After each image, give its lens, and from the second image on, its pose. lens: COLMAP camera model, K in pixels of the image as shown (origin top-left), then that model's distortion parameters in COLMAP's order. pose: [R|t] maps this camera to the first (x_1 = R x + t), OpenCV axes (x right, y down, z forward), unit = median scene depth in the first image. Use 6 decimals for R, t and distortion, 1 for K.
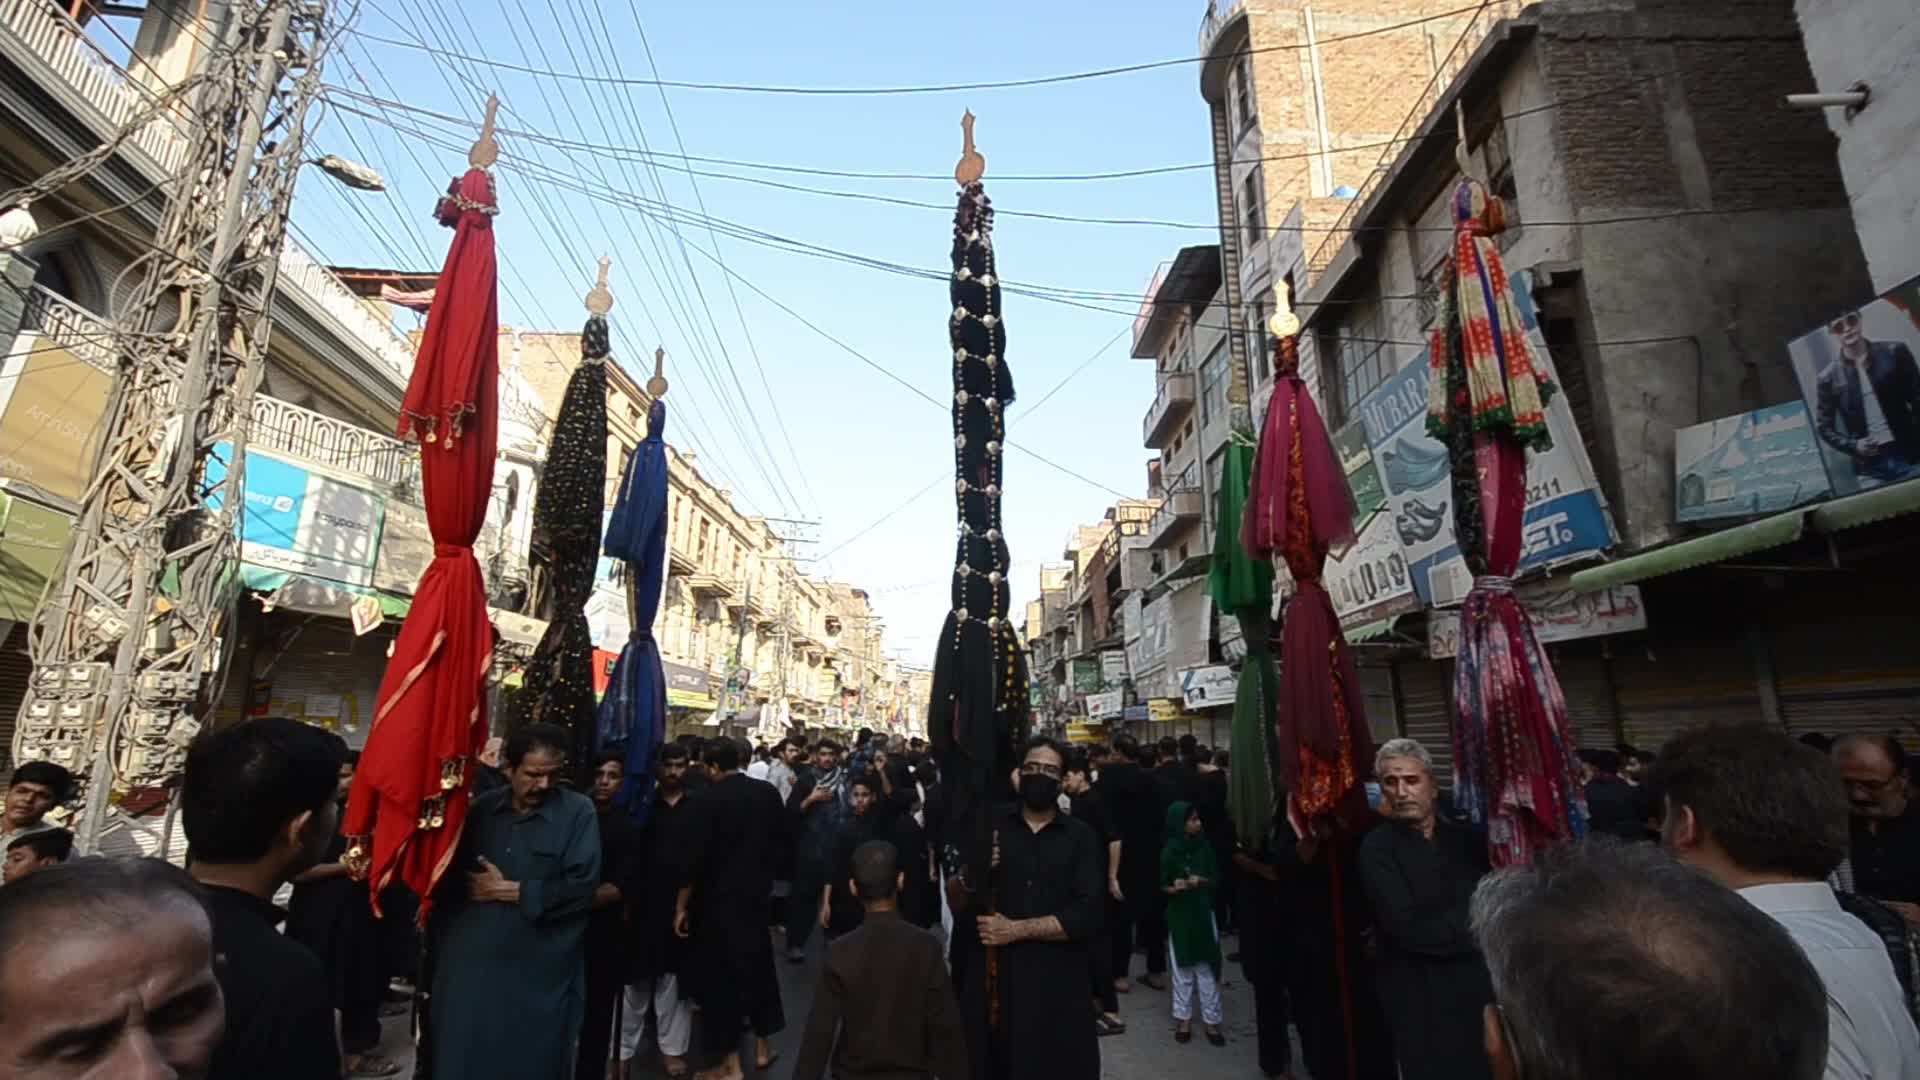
lens RADIAL K [[829.3, 0, 959.4], [0, 829.3, 548.5], [0, 0, 1]] dist [0.010495, -0.014471]
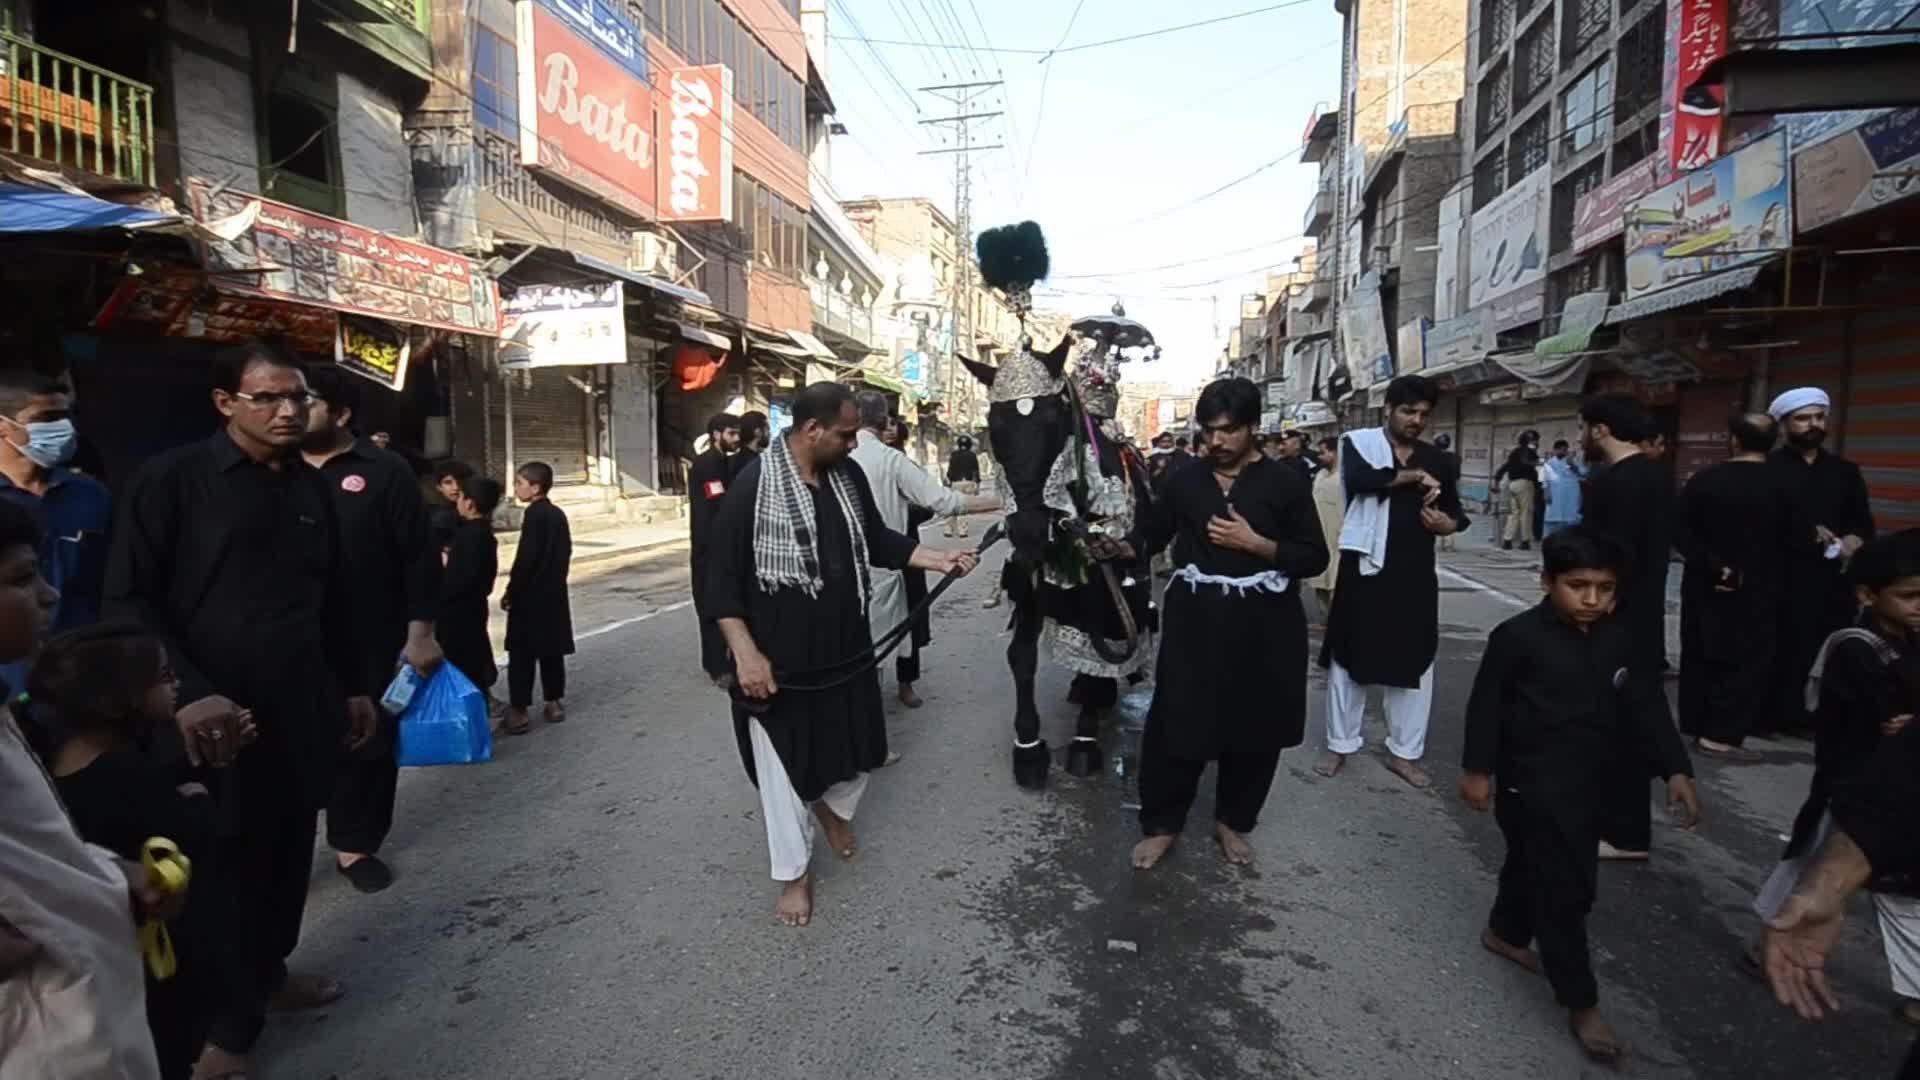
lens RADIAL K [[829.3, 0, 959.4], [0, 829.3, 548.5], [0, 0, 1]] dist [0.010495, -0.014471]
pose [[0.970383, 0.023039, -0.240471, 0.014230], [0.059466, 0.942029, 0.330219, -0.119867], [0.234139, -0.334738, 0.912759, -0.544440]]
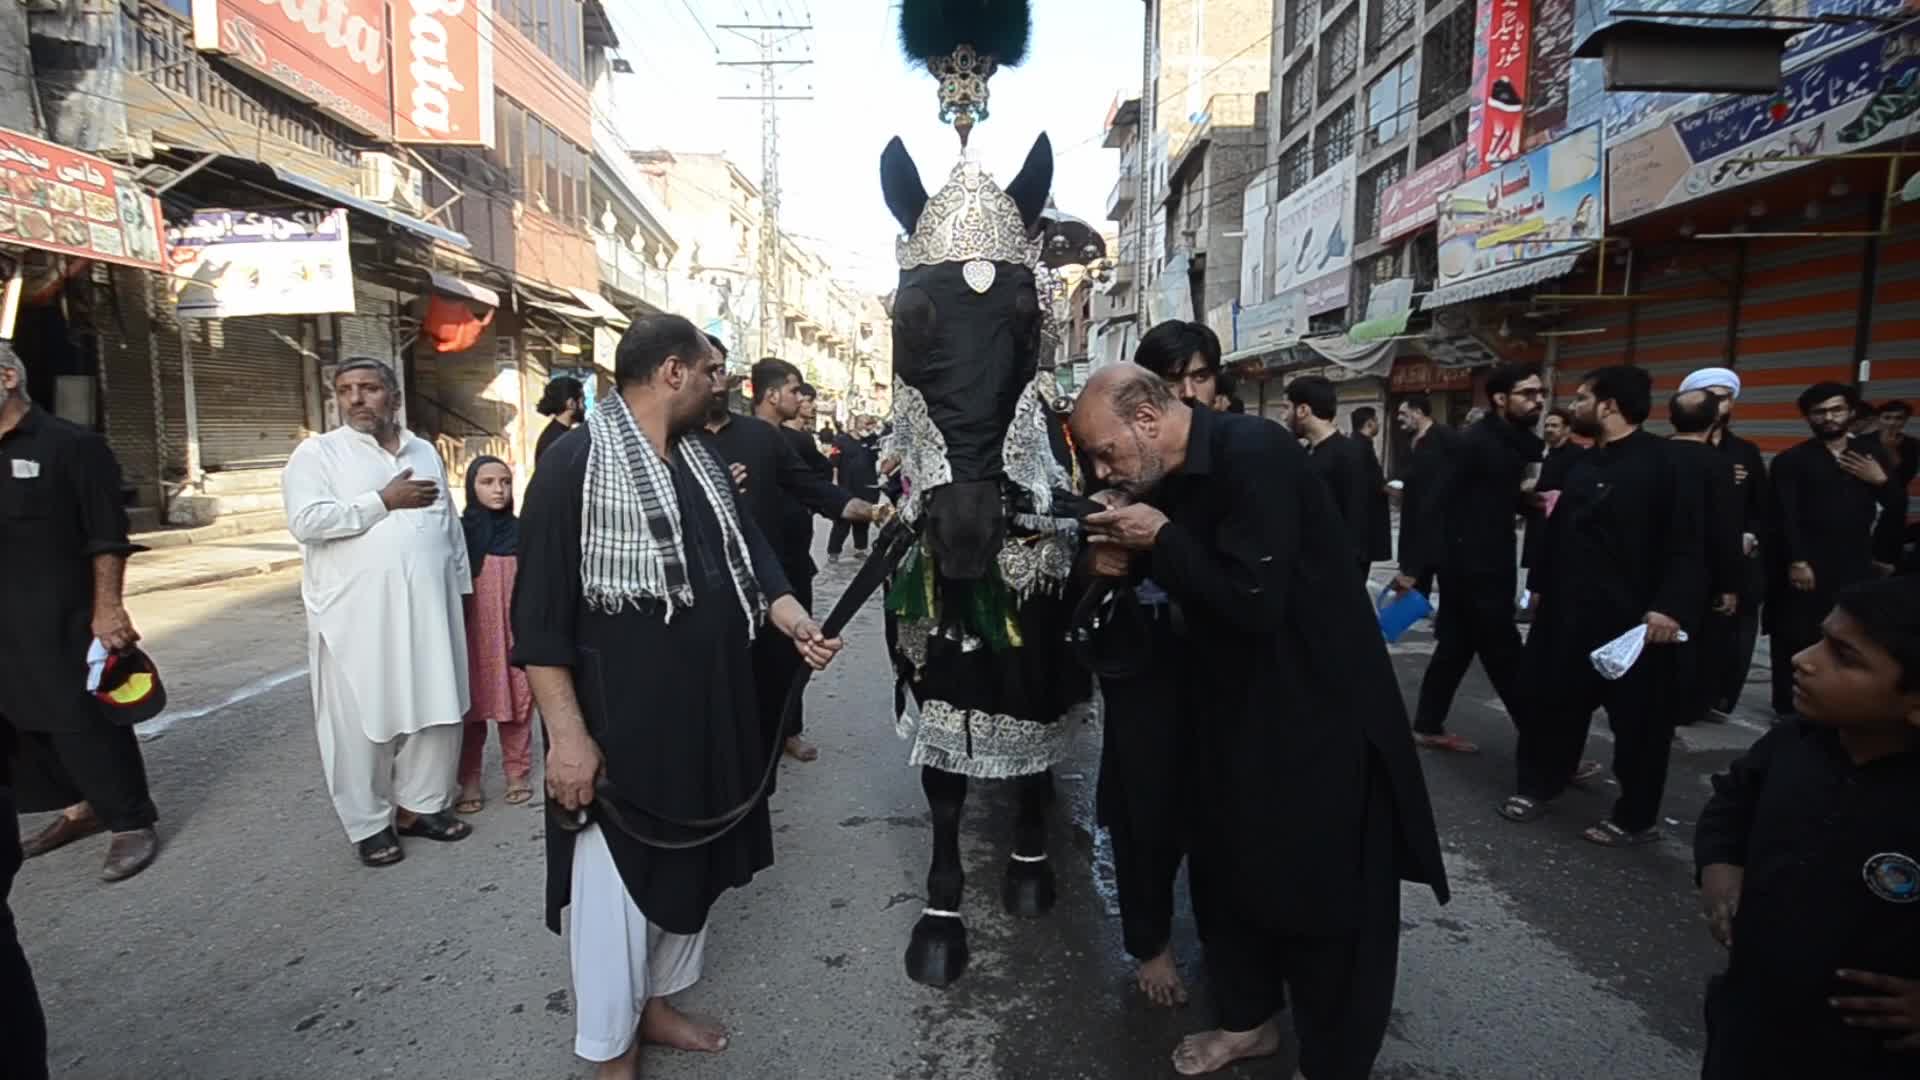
lens RADIAL K [[829.3, 0, 959.4], [0, 829.3, 548.5], [0, 0, 1]] dist [0.010495, -0.014471]
pose [[0.999912, 0.004162, -0.012607, -0.005166], [0.000691, 0.931994, 0.362474, -0.111968], [0.013259, -0.362451, 0.931909, -0.510942]]
